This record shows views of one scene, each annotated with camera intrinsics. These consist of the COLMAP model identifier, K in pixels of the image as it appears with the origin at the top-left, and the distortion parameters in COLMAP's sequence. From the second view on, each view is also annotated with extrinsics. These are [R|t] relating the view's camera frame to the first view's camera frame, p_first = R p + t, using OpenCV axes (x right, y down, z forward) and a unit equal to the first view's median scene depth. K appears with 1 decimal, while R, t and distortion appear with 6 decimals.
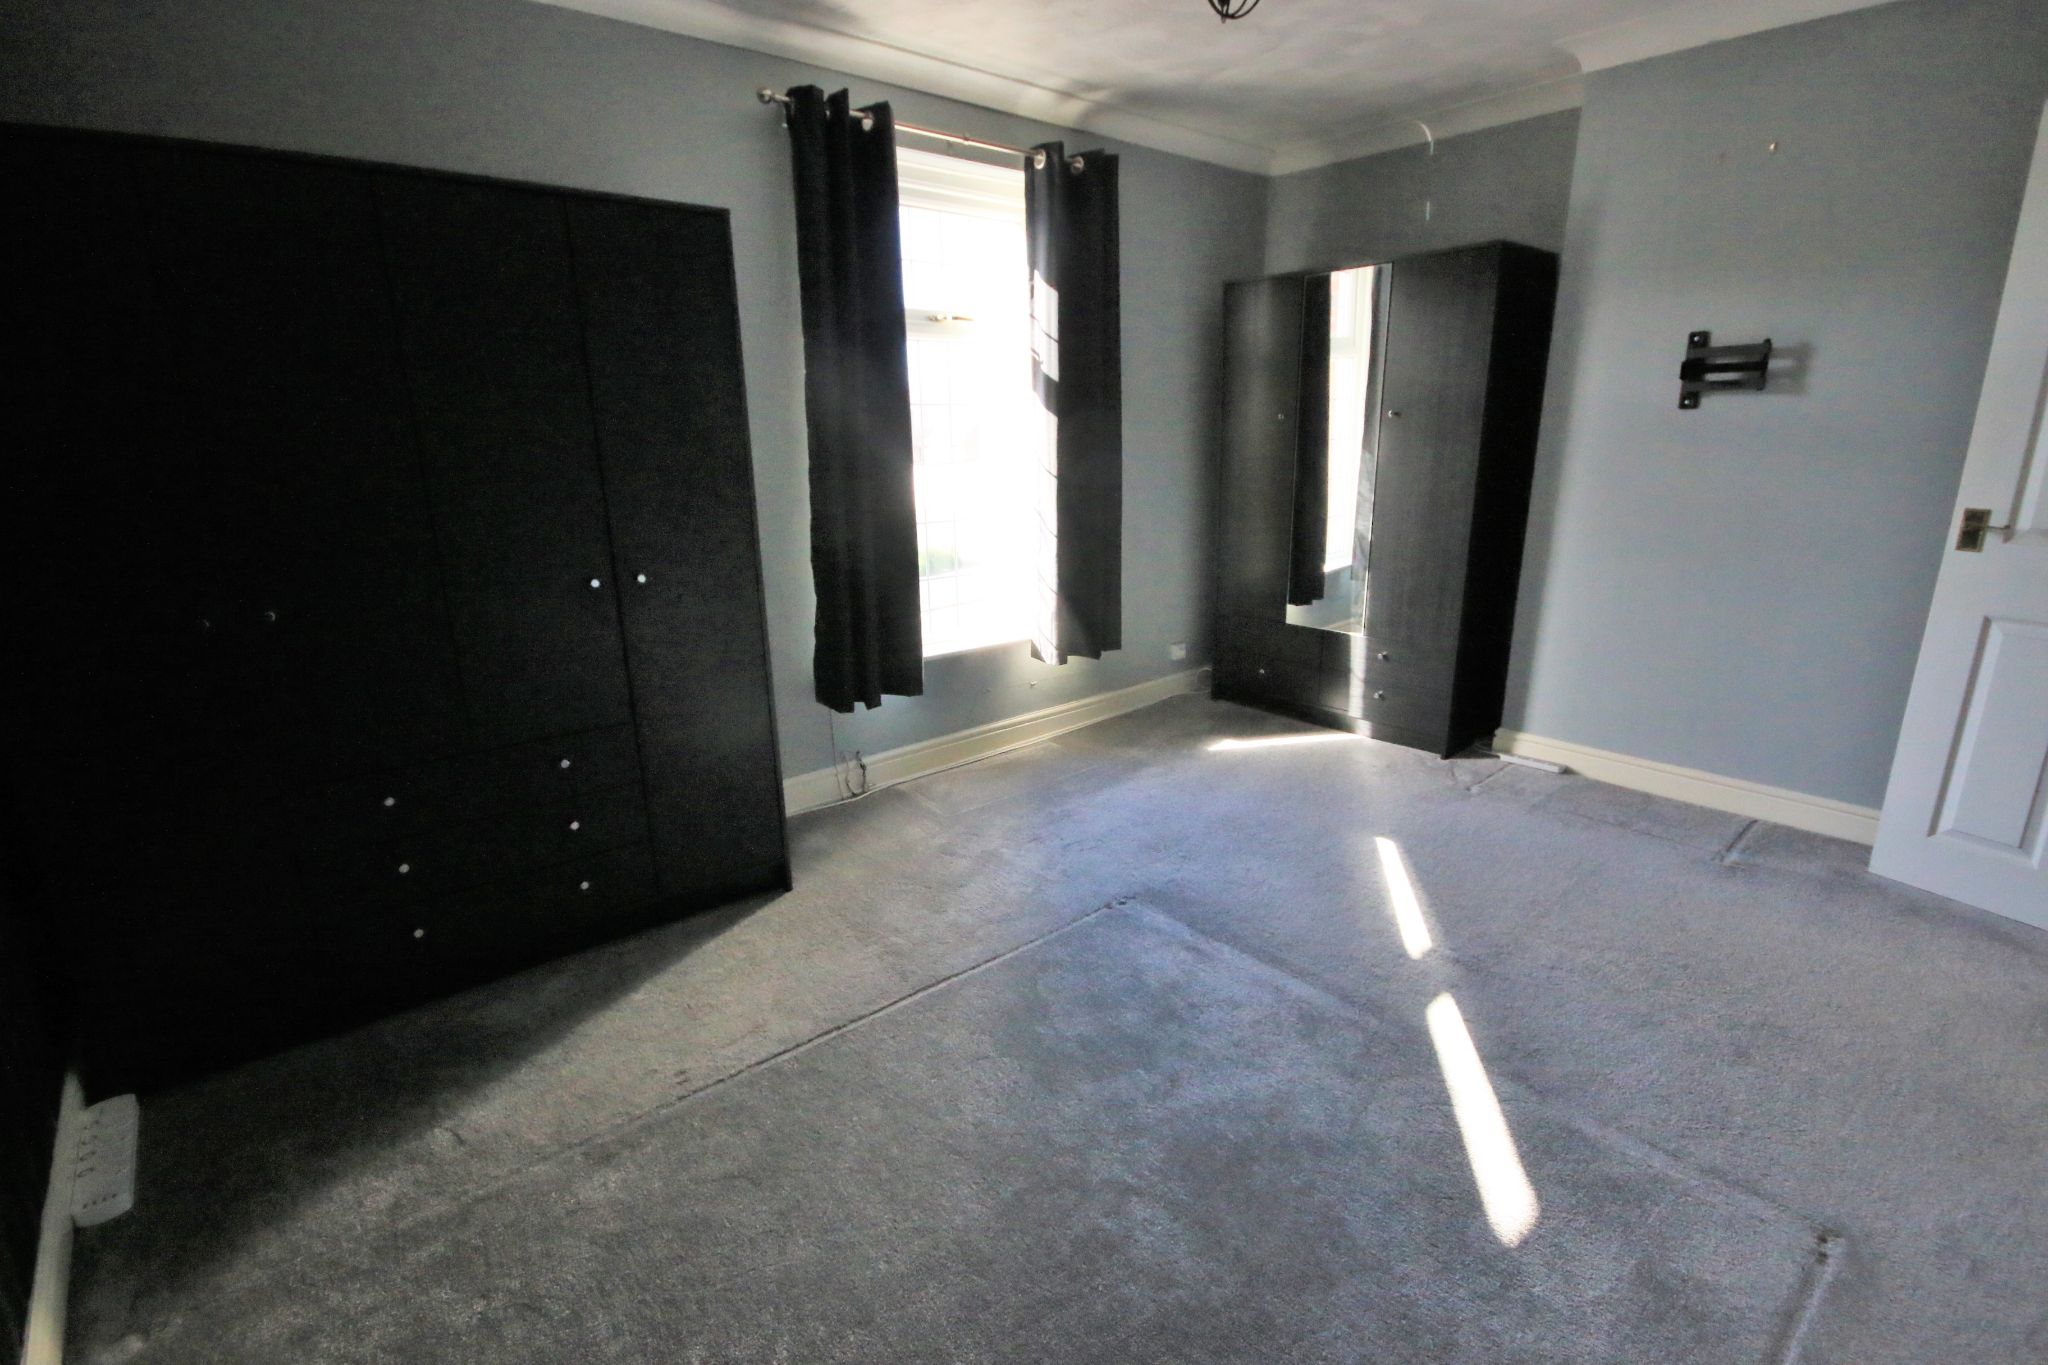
lens RADIAL K [[939.4, 0, 1017.1], [0, 939.4, 672.4], [0, 0, 1]] dist [0.030823, 0.000043]
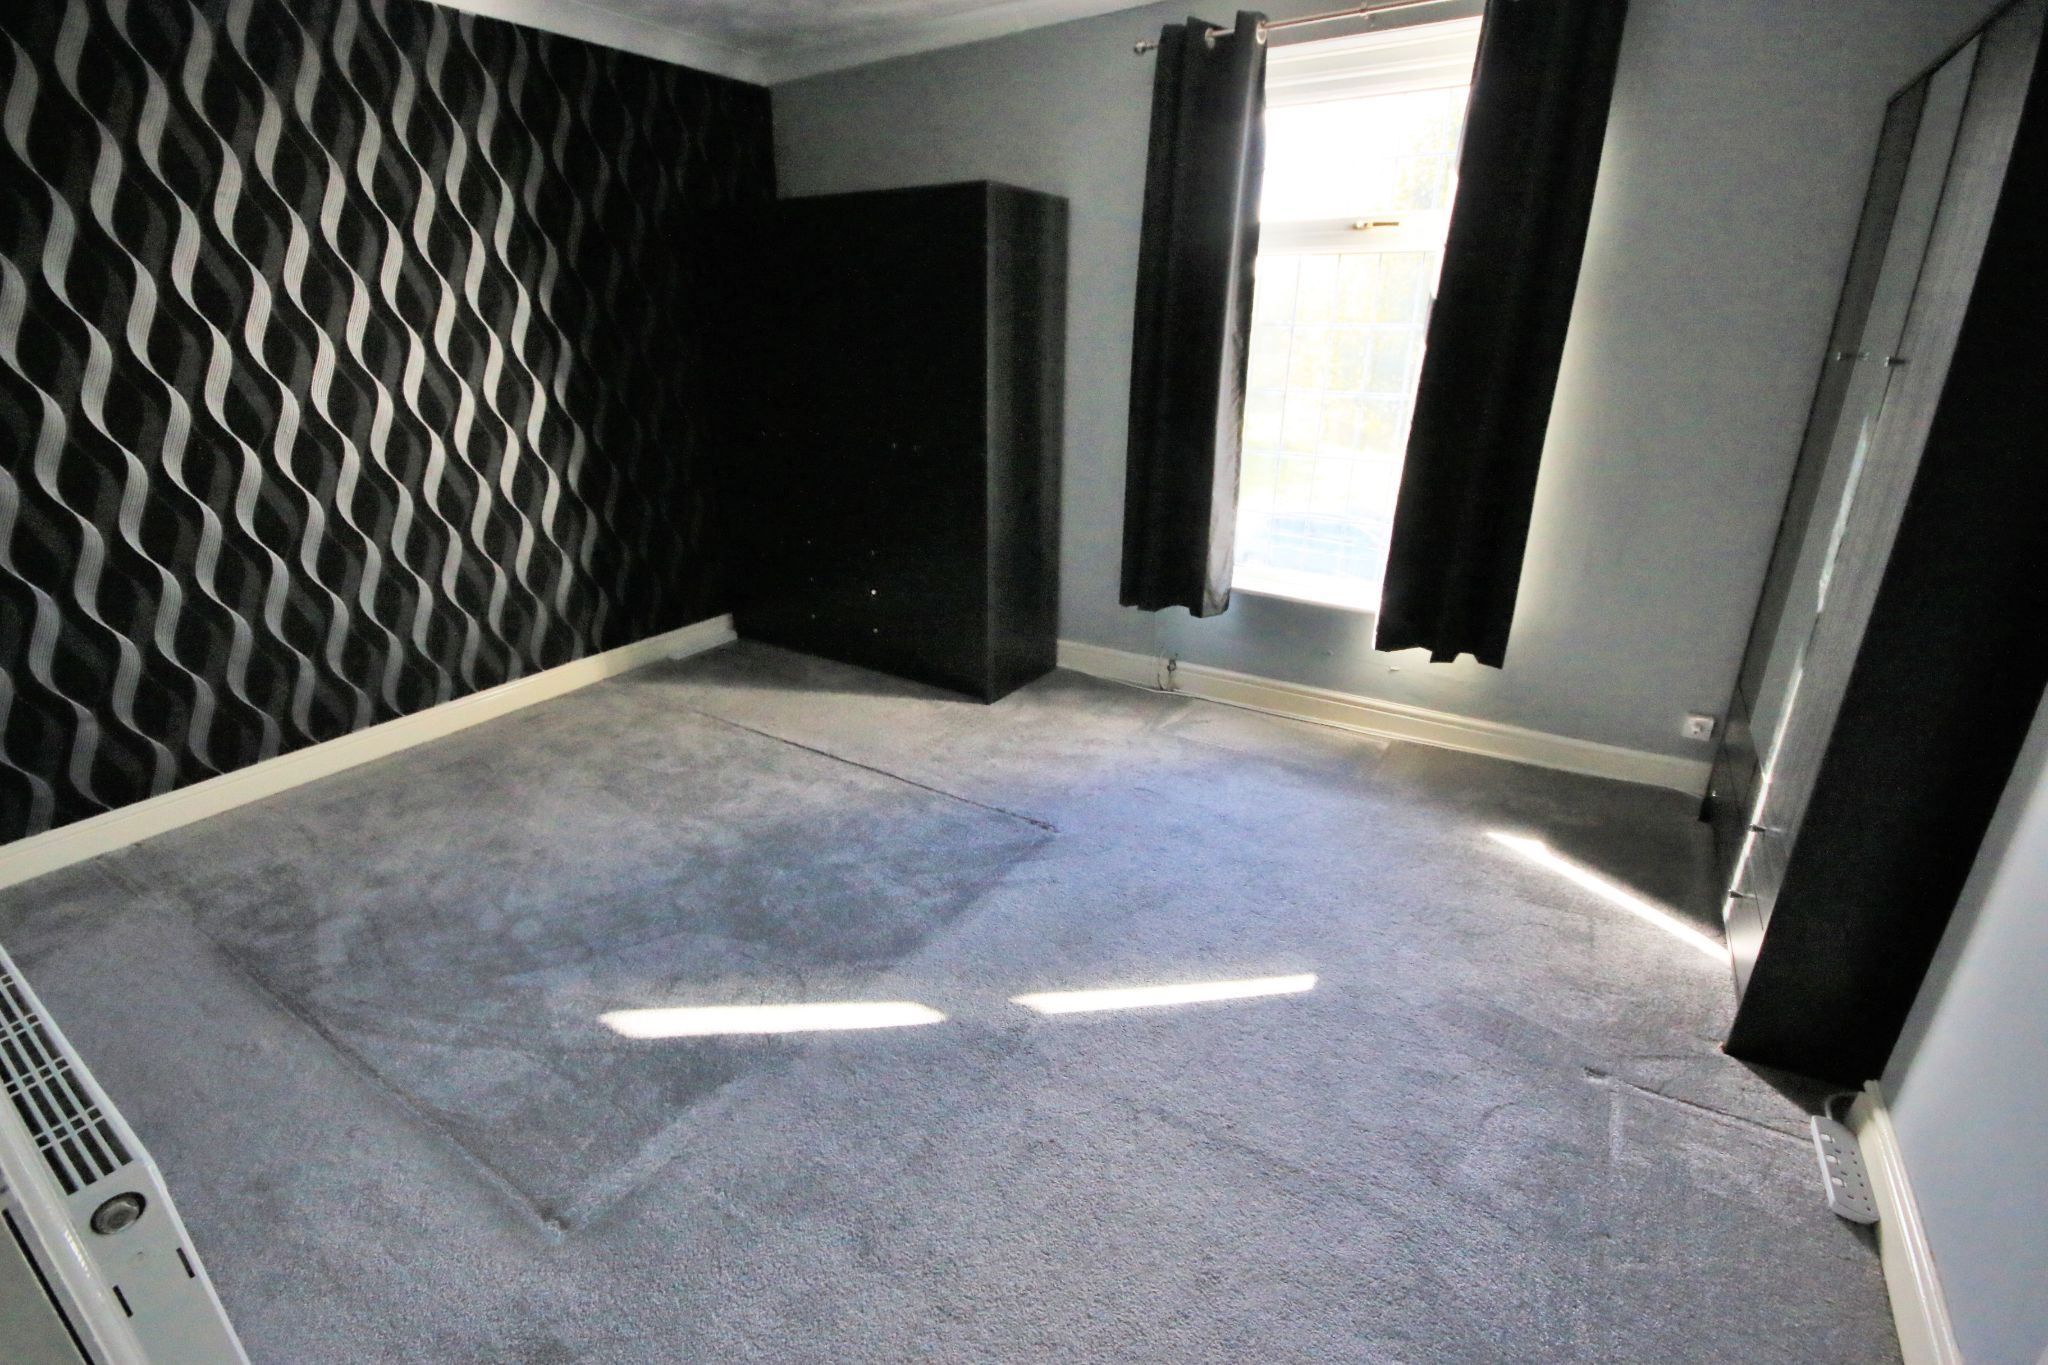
lens RADIAL K [[948.6, 0, 1024.0], [0, 948.6, 682.5], [0, 0, 1]] dist [0.001397, 0.000084]
pose [[0.305026, 0.366049, -0.879185, 0.747054], [-0.240064, 0.922922, 0.300971, -0.171022], [0.921590, 0.119257, 0.369391, 0.428911]]
